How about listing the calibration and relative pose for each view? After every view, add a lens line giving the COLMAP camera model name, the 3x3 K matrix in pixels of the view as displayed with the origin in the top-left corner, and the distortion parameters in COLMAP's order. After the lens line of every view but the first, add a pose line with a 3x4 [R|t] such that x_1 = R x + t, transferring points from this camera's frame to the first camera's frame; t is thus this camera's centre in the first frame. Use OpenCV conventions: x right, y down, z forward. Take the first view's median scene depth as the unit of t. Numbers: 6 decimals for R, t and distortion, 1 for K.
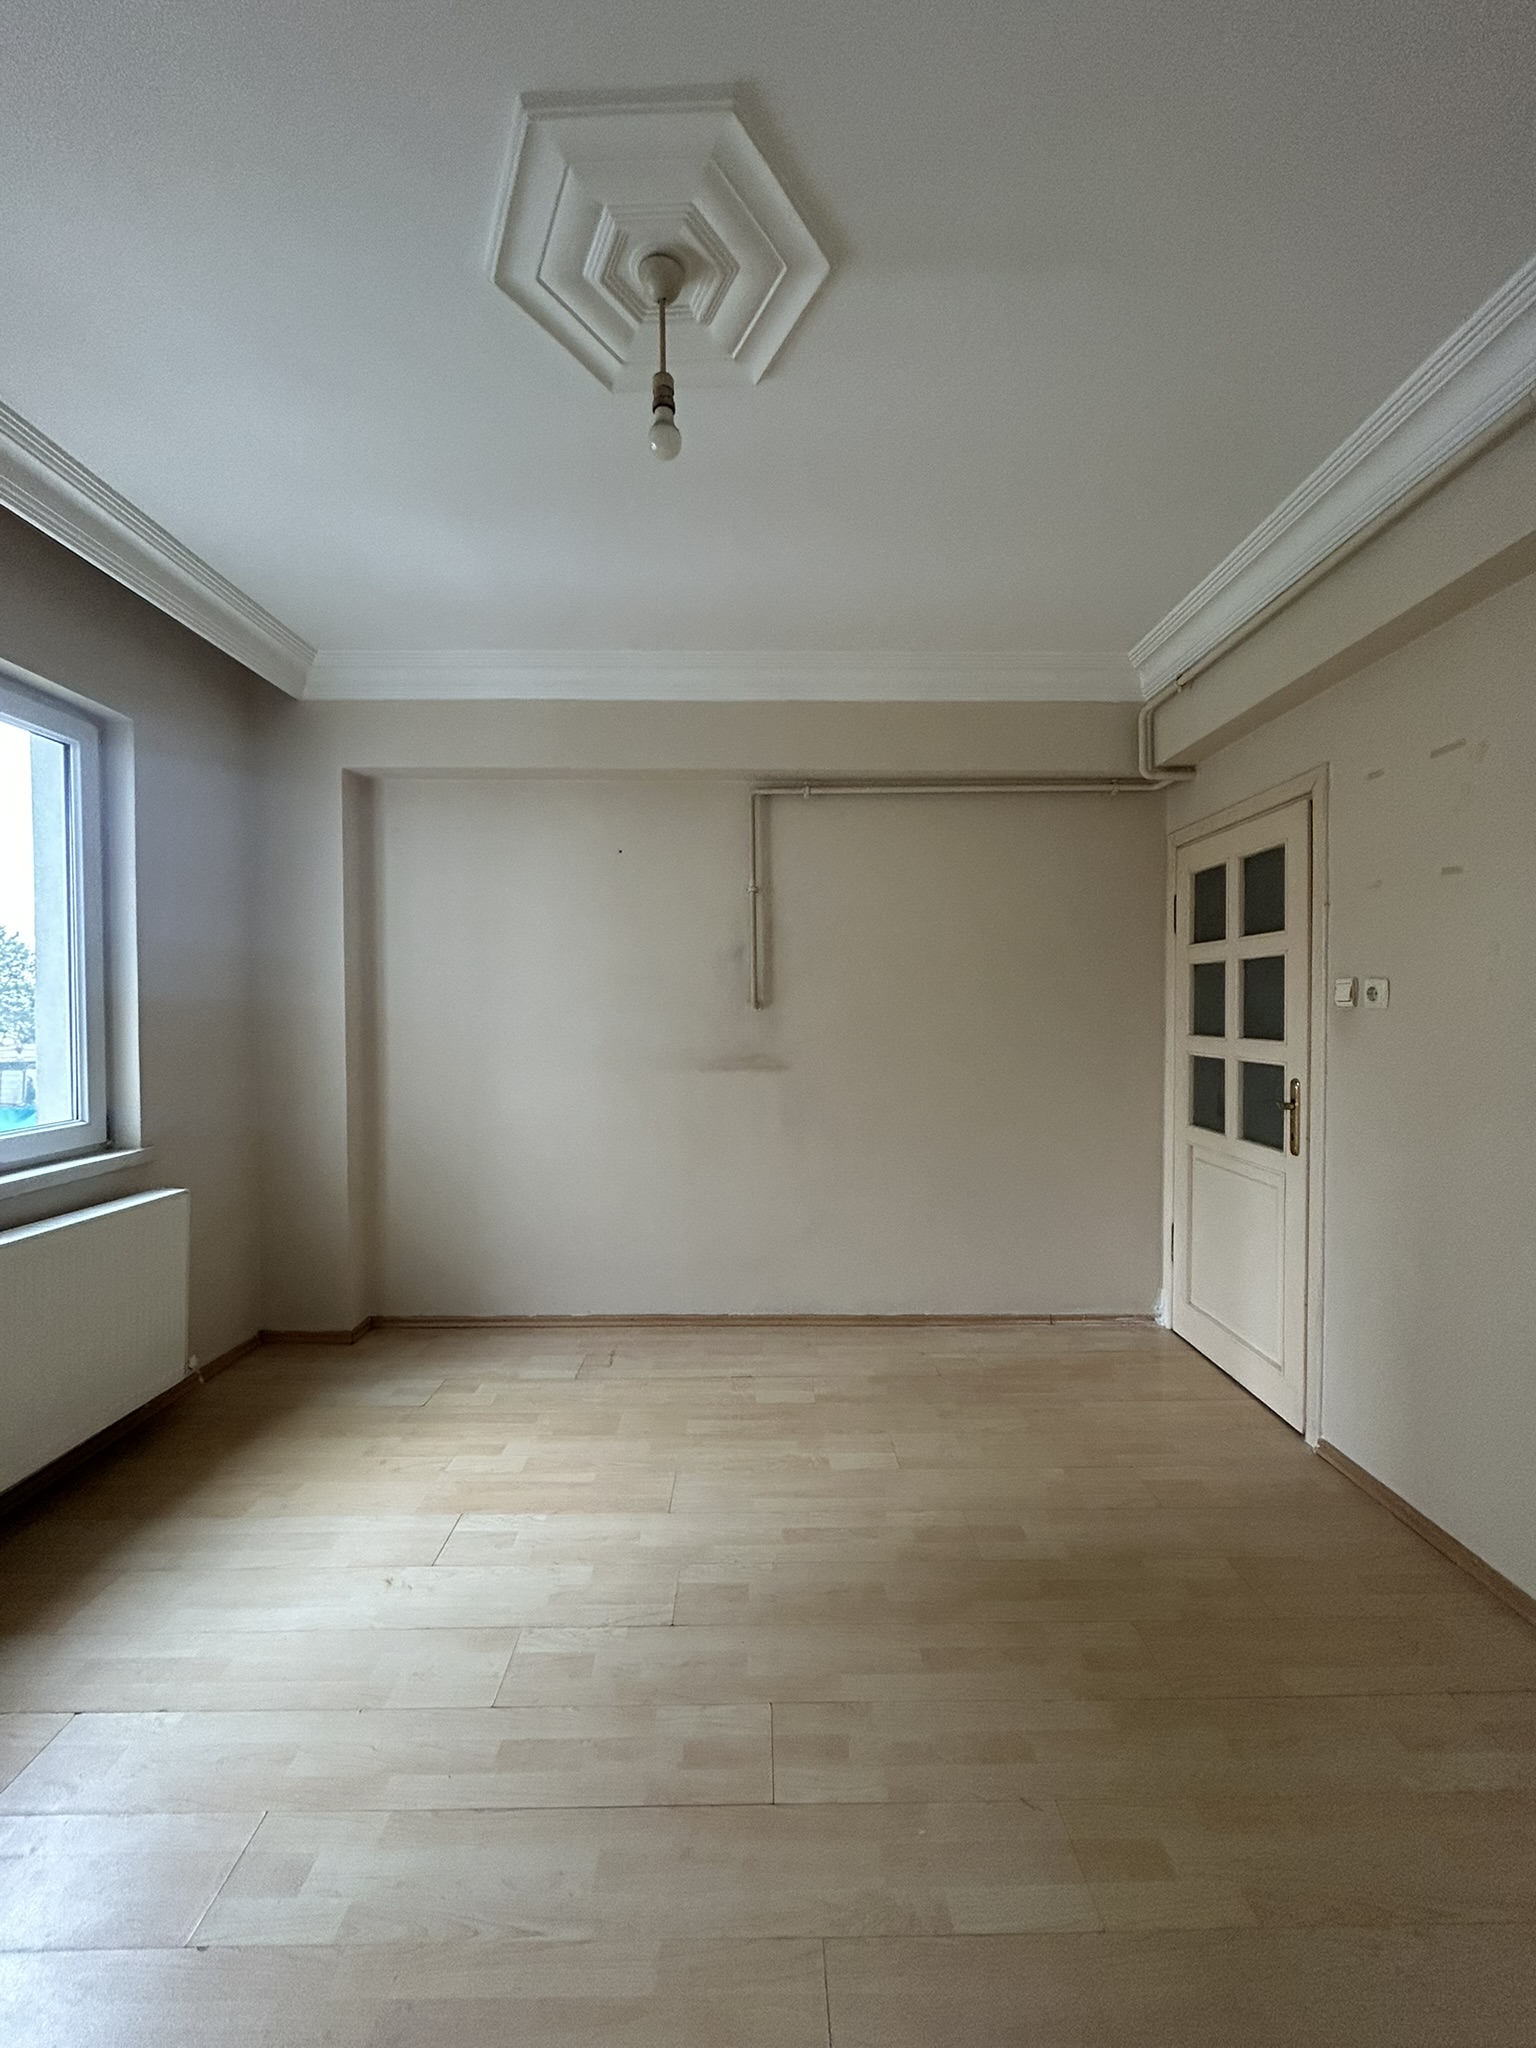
lens RADIAL K [[824.1, 0, 764.2], [0, 824.1, 1026.9], [0, 0, 1]] dist [-0.001858, 0.001510]
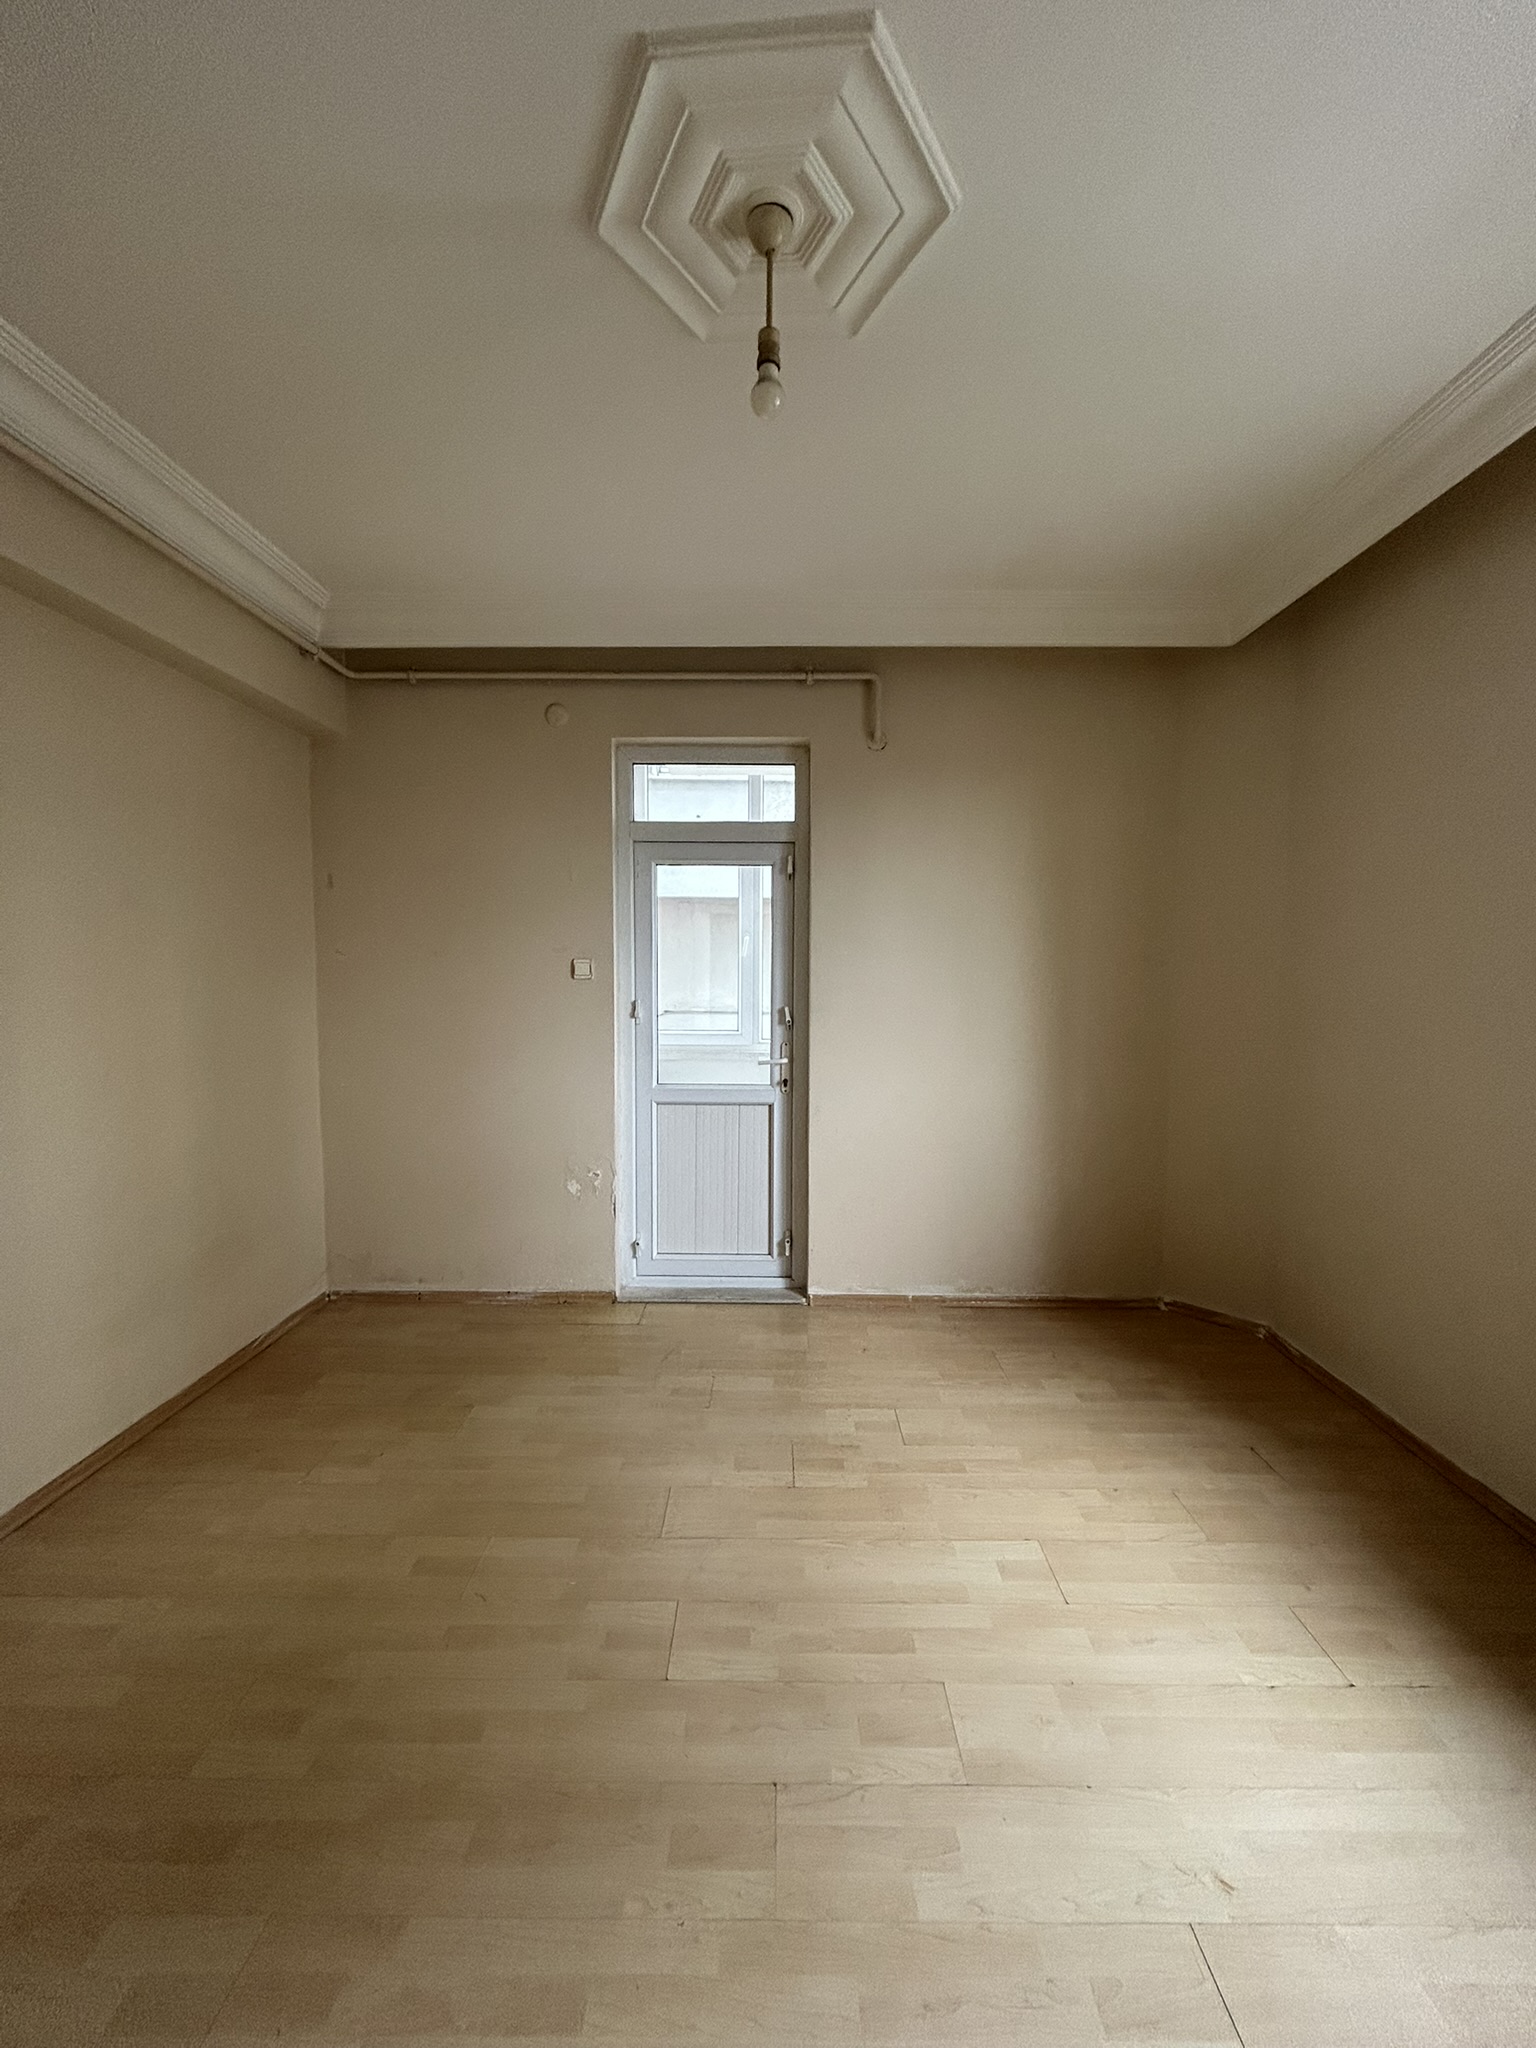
lens RADIAL K [[824.1, 0, 760.8], [0, 824.1, 1028.1], [0, 0, 1]] dist [-0.001858, 0.001510]
pose [[-0.999557, -0.002081, 0.029700, -0.131020], [0.000183, 0.997108, 0.075998, -0.044574], [-0.029772, 0.075969, -0.996666, 1.852524]]
